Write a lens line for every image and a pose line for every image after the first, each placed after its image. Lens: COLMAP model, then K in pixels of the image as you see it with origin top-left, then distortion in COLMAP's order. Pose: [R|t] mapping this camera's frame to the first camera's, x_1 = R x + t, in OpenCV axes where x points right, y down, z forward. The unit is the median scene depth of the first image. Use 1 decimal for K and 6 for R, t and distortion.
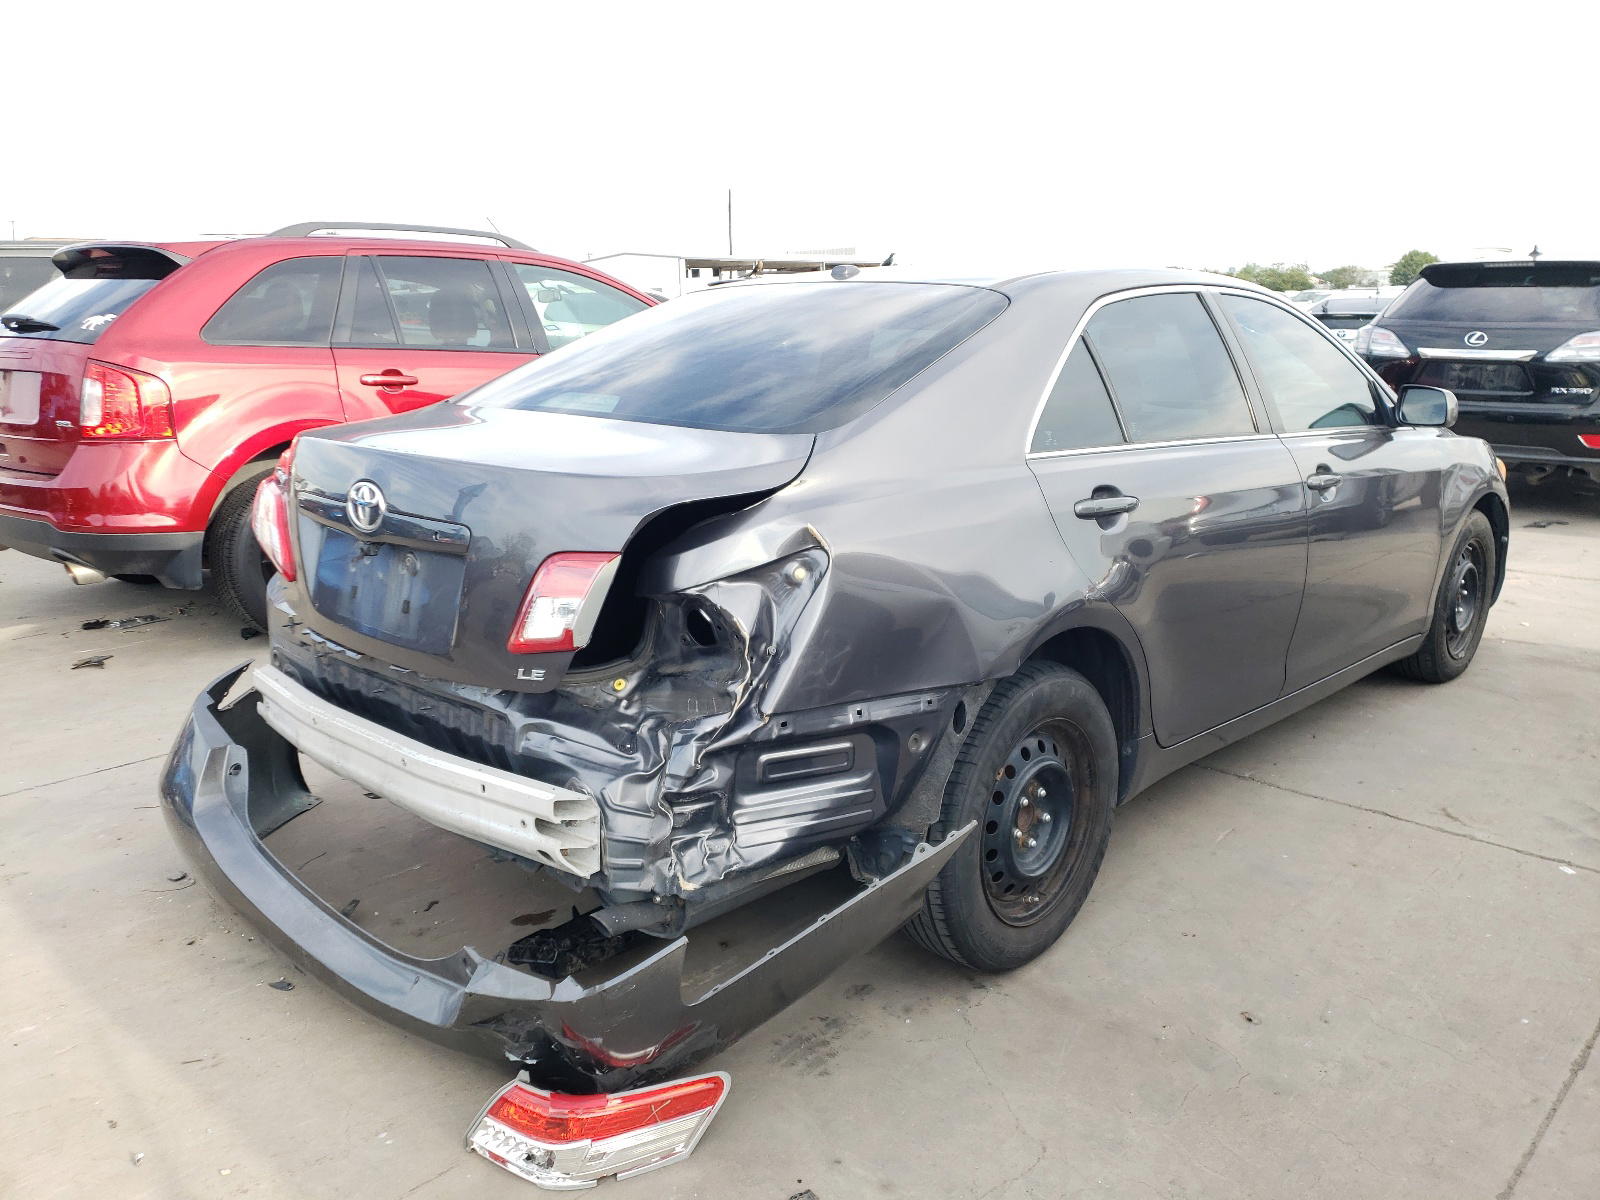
lens RADIAL K [[1216.0, 0, 800.0], [0, 1216.0, 600.0], [0, 0, 1]] dist [0.003296, -0.001863]
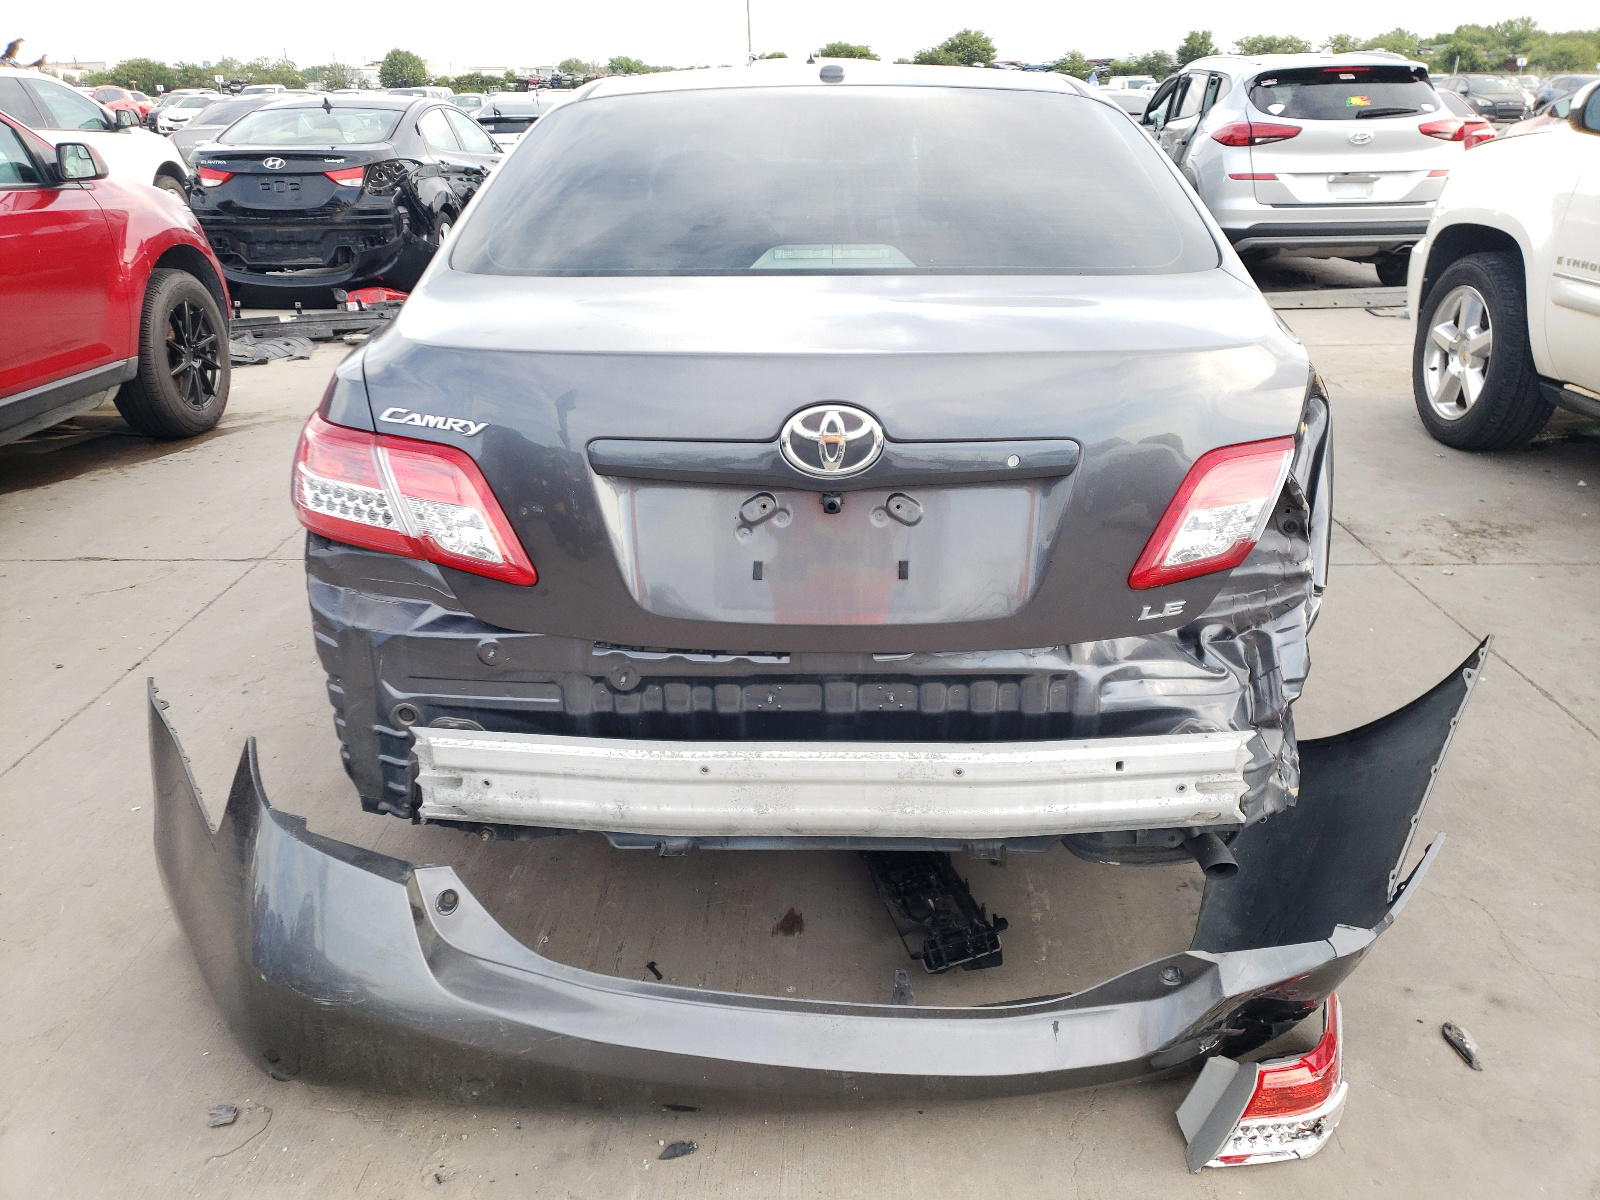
lens RADIAL K [[1216.0, 0, 800.0], [0, 1216.0, 600.0], [0, 0, 1]] dist [0.003296, -0.001863]
pose [[0.751658, -0.245955, 0.611978, -0.878260], [0.153277, 0.967604, 0.200620, -0.139899], [-0.641496, -0.056996, 0.765006, 0.540964]]
